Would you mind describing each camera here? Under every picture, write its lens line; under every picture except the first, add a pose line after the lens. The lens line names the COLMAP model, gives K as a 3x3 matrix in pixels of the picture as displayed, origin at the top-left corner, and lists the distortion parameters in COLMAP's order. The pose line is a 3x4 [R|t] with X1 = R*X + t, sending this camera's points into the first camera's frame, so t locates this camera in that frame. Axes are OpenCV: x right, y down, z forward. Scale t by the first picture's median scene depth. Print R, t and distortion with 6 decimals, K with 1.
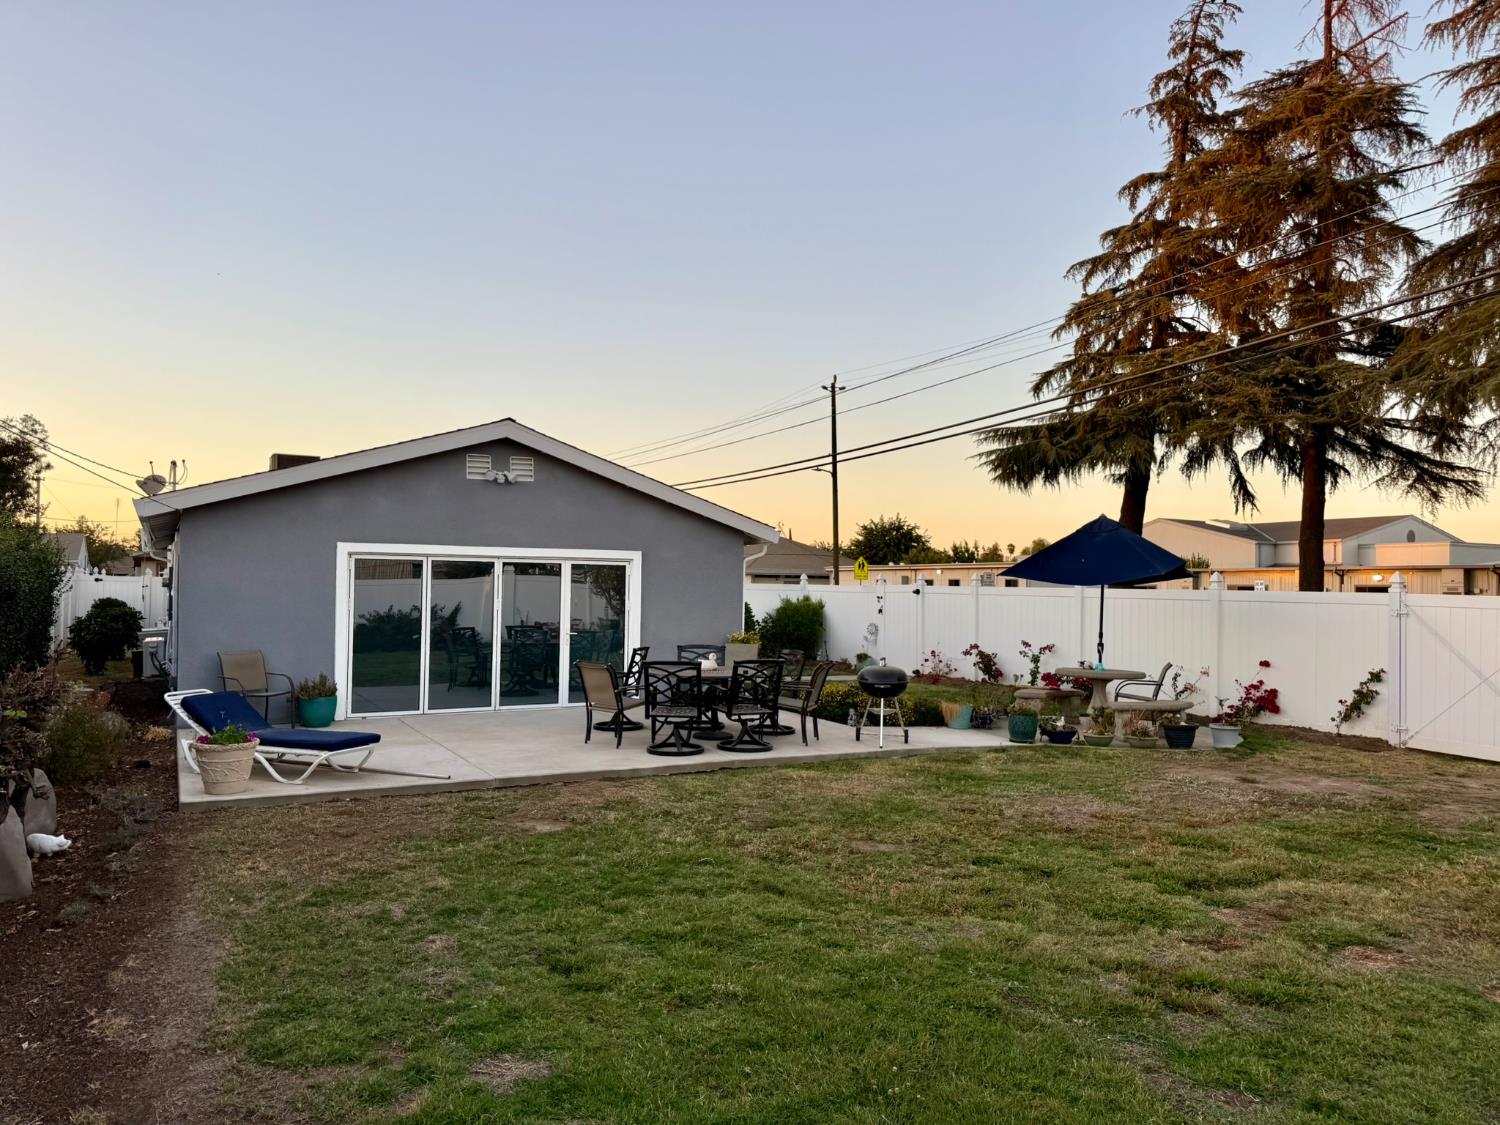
lens RADIAL K [[1085.7, 0, 742.0], [0, 1085.7, 557.2], [0, 0, 1]] dist [0.084783, -0.090895]
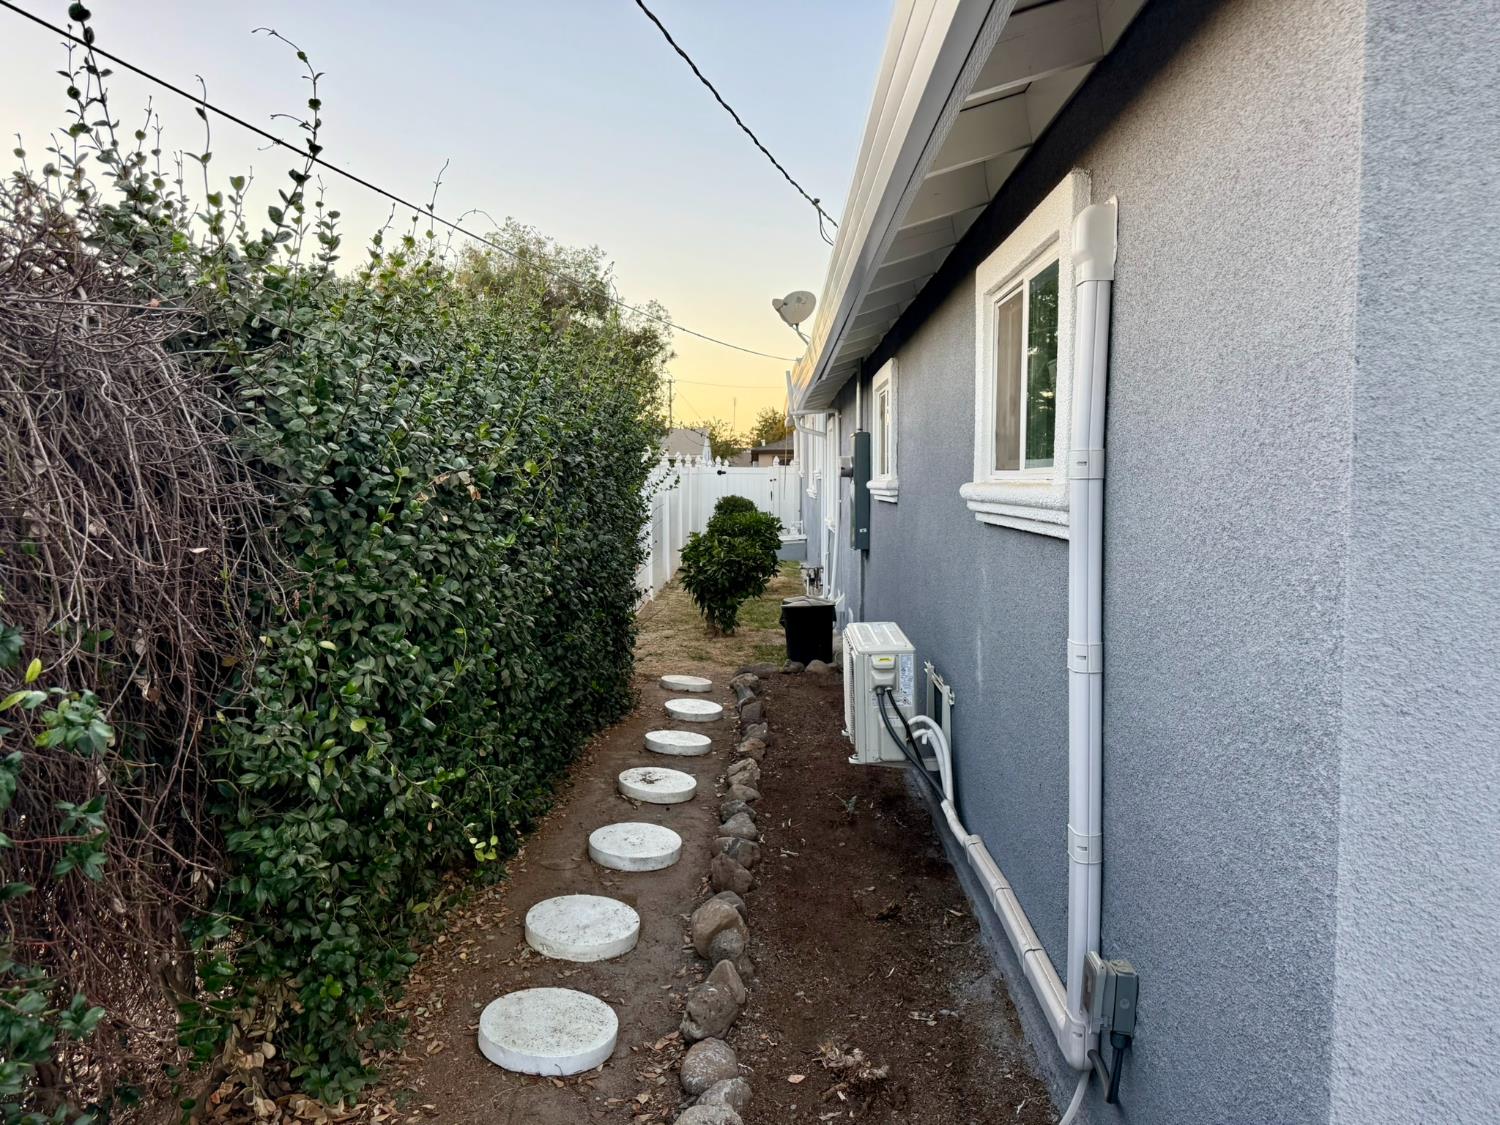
lens RADIAL K [[1085.7, 0, 750.5], [0, 1085.7, 562.8], [0, 0, 1]] dist [0.084783, -0.090895]
pose [[0.878097, 0.029230, -0.477589, -0.107703], [0.019493, 0.995118, 0.096744, 0.005557], [0.478085, -0.094260, 0.873241, 0.183739]]
